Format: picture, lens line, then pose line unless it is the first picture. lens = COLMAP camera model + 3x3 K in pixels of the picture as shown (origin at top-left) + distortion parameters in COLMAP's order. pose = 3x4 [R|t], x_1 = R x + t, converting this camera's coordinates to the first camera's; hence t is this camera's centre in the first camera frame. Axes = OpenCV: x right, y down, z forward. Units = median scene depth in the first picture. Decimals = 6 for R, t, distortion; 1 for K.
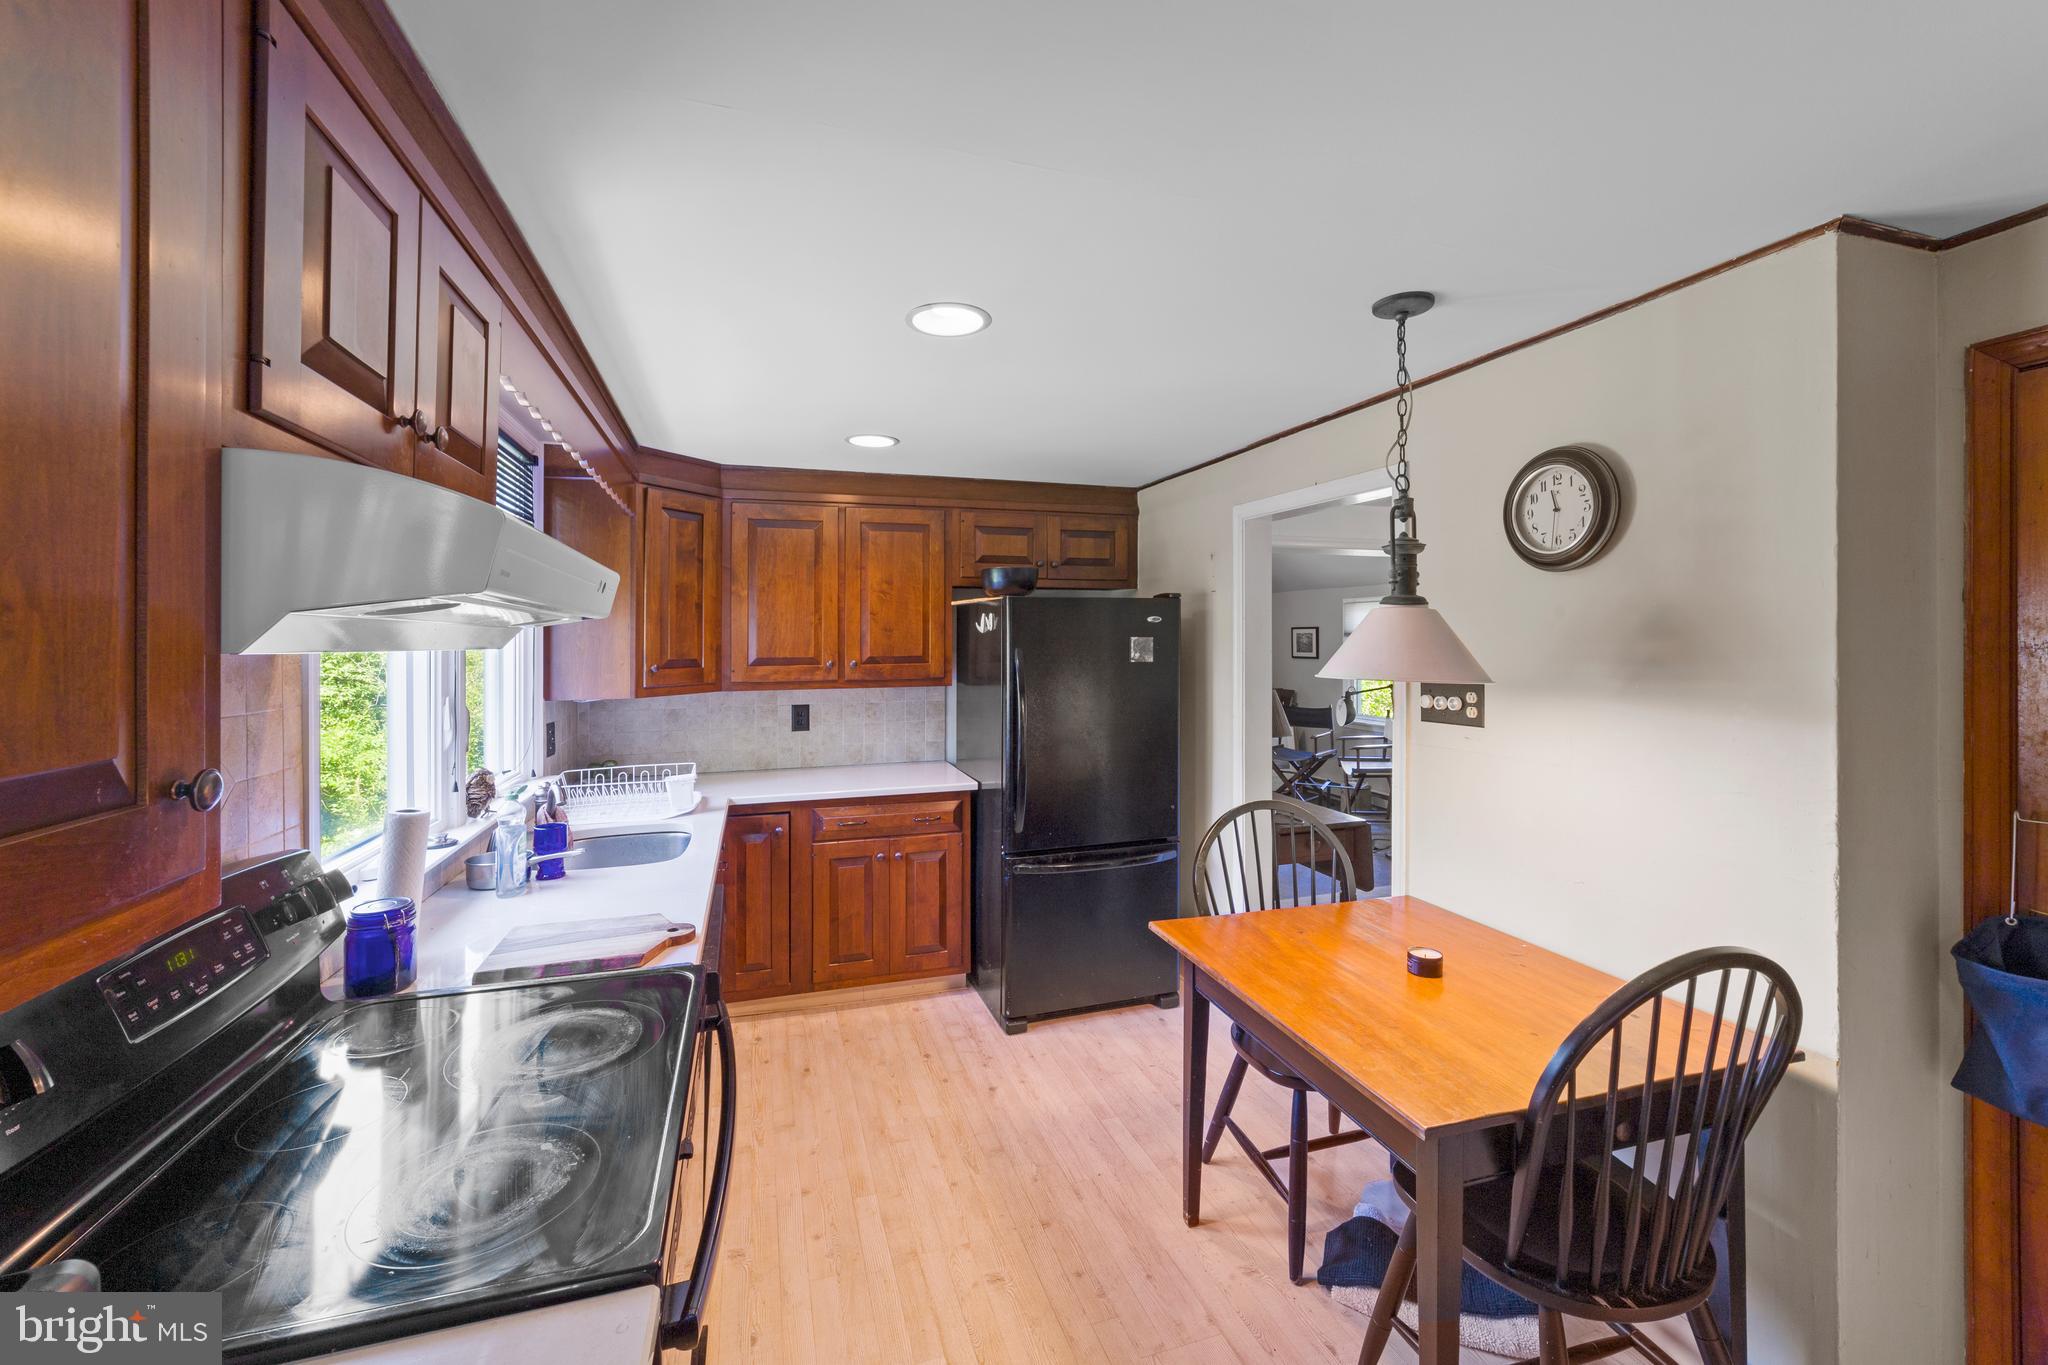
lens RADIAL K [[818.0, 0, 1018.4], [0, 818.0, 633.9], [0, 0, 1]] dist [0.000268, 0.000134]
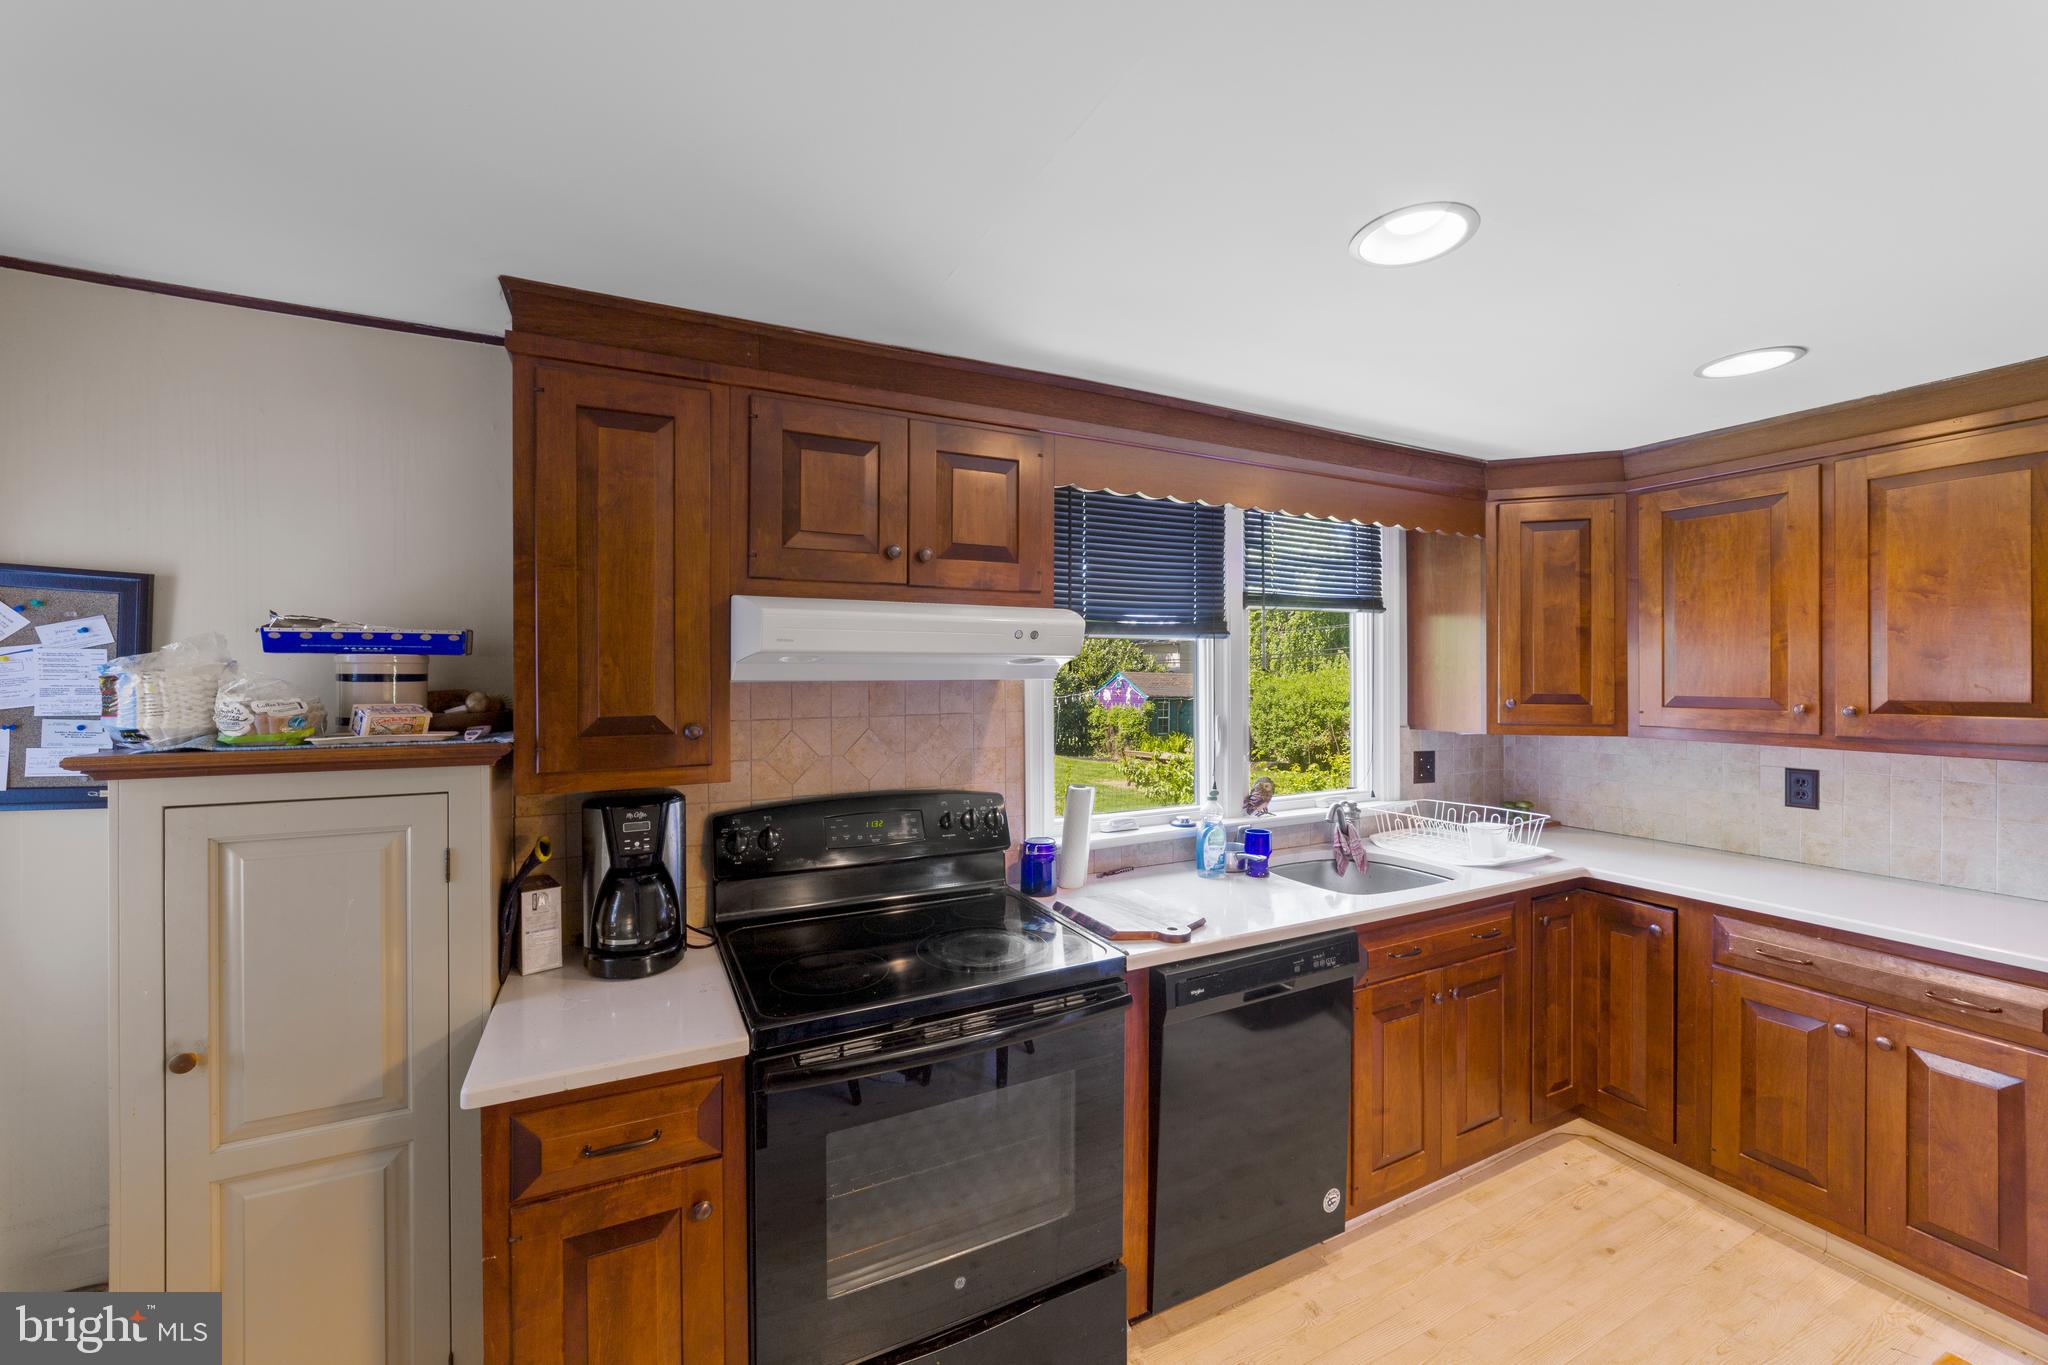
lens RADIAL K [[807.4, 0, 1025.0], [0, 807.4, 667.6], [0, 0, 1]] dist [-0.001160, -0.000179]
pose [[0.161861, 0.000622, -0.986813, 0.318416], [0.007143, 0.999973, 0.001802, -0.002271], [0.986788, -0.007340, 0.161852, 0.302440]]
